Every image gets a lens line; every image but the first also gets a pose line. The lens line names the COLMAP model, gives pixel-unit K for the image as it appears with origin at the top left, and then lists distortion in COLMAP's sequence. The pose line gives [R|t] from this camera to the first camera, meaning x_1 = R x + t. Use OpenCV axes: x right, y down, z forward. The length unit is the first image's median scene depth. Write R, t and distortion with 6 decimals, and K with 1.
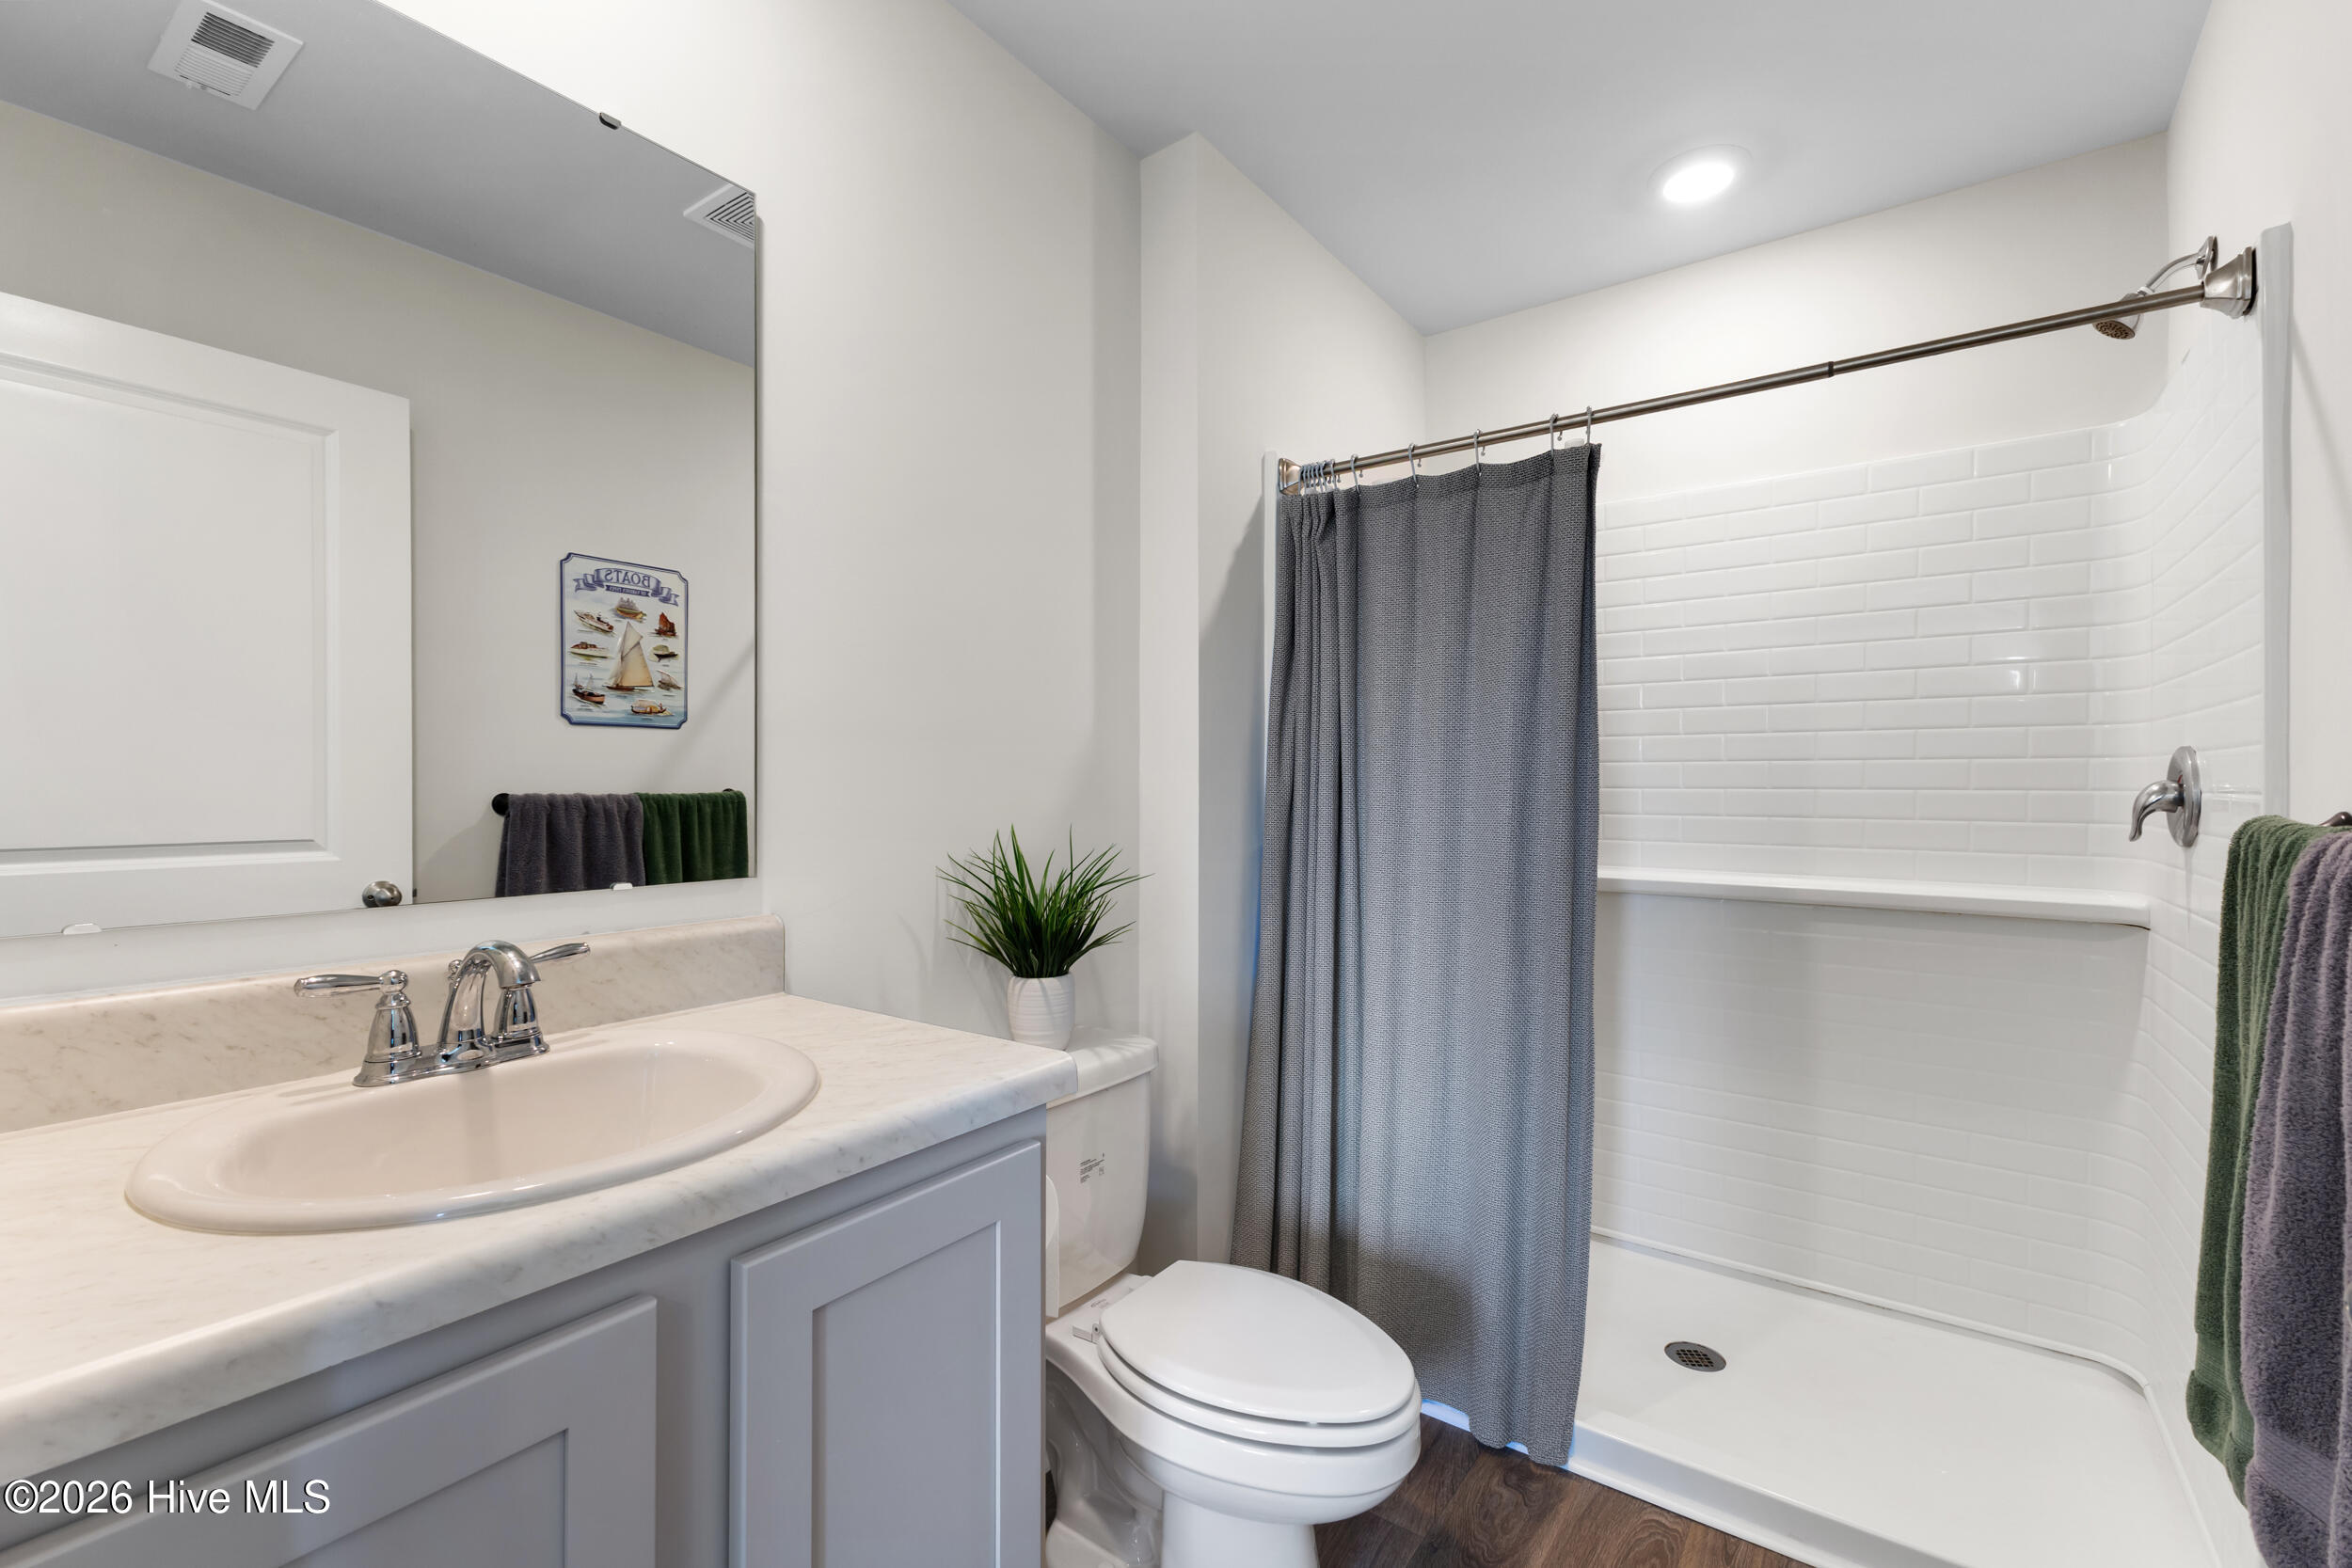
lens RADIAL K [[1009.8, 0, 1176.0], [0, 1009.8, 784.0], [0, 0, 1]] dist [-0.001462, -0.000458]
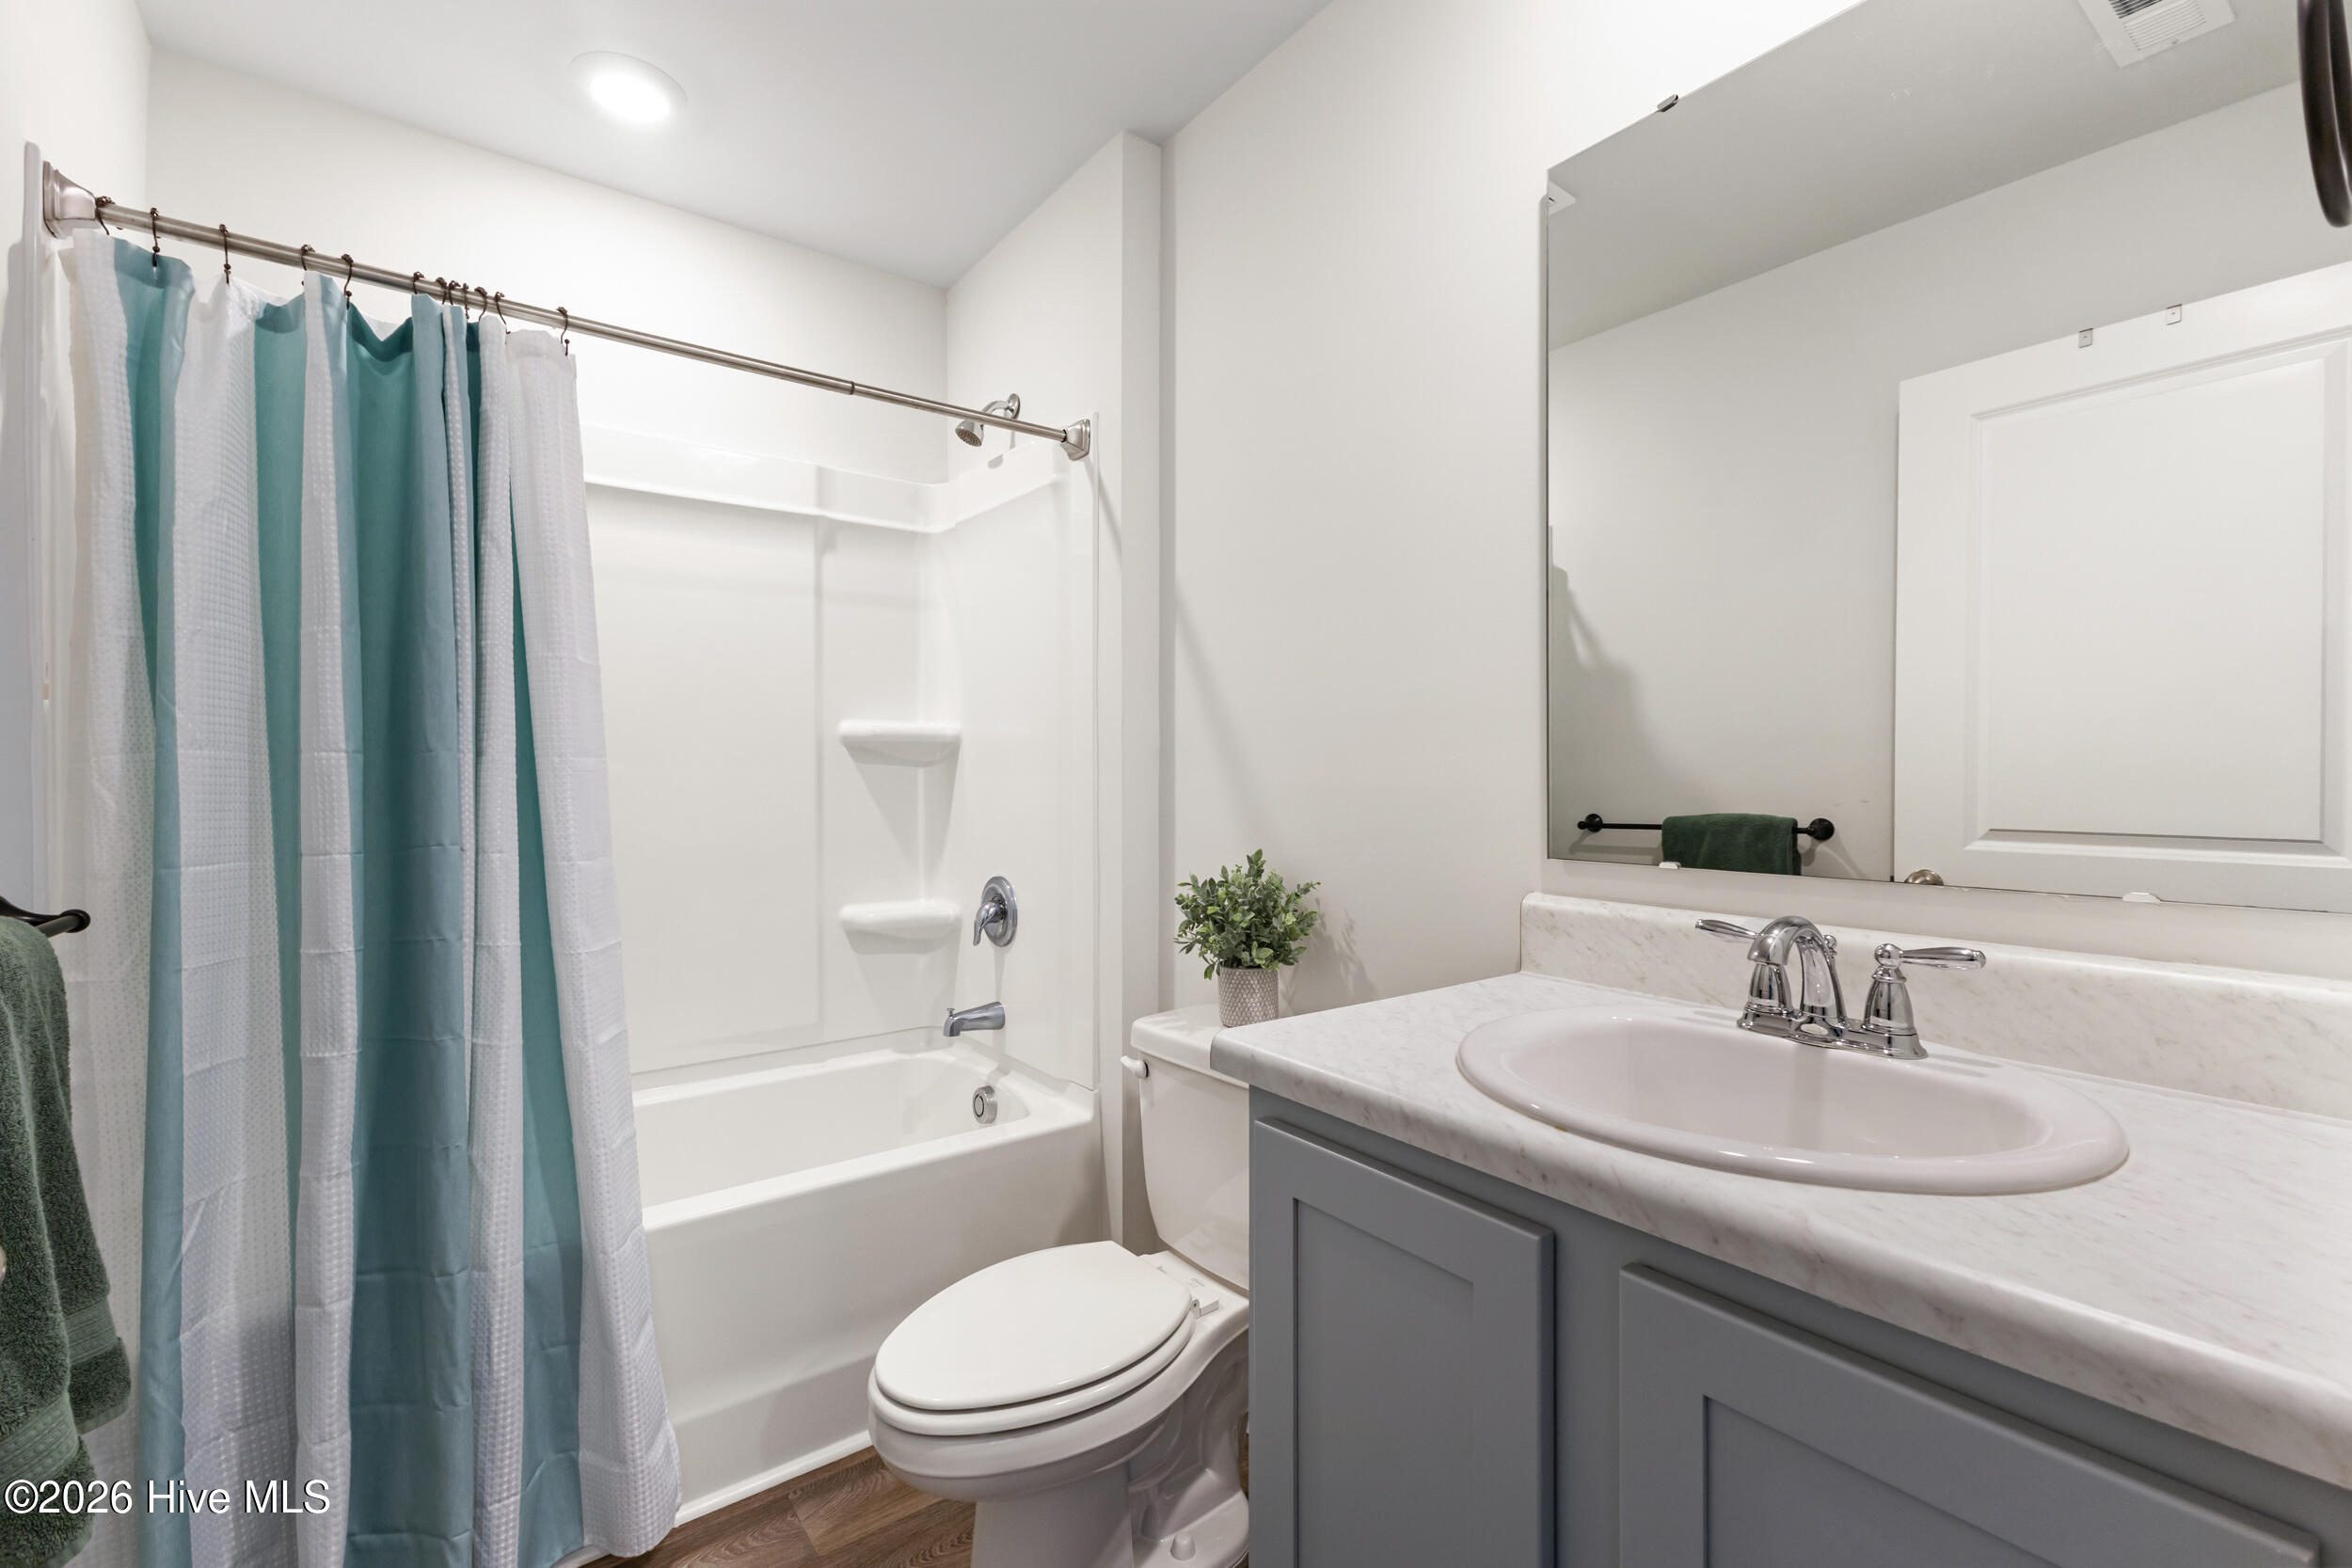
lens RADIAL K [[1009.8, 0, 1176.0], [0, 1009.8, 784.0], [0, 0, 1]] dist [-0.001462, -0.000458]
pose [[-0.287597, 0.006798, -0.957727, 0.470386], [-0.005444, 0.999947, 0.008732, 0.016090], [0.957736, 0.007725, -0.287545, 0.699631]]
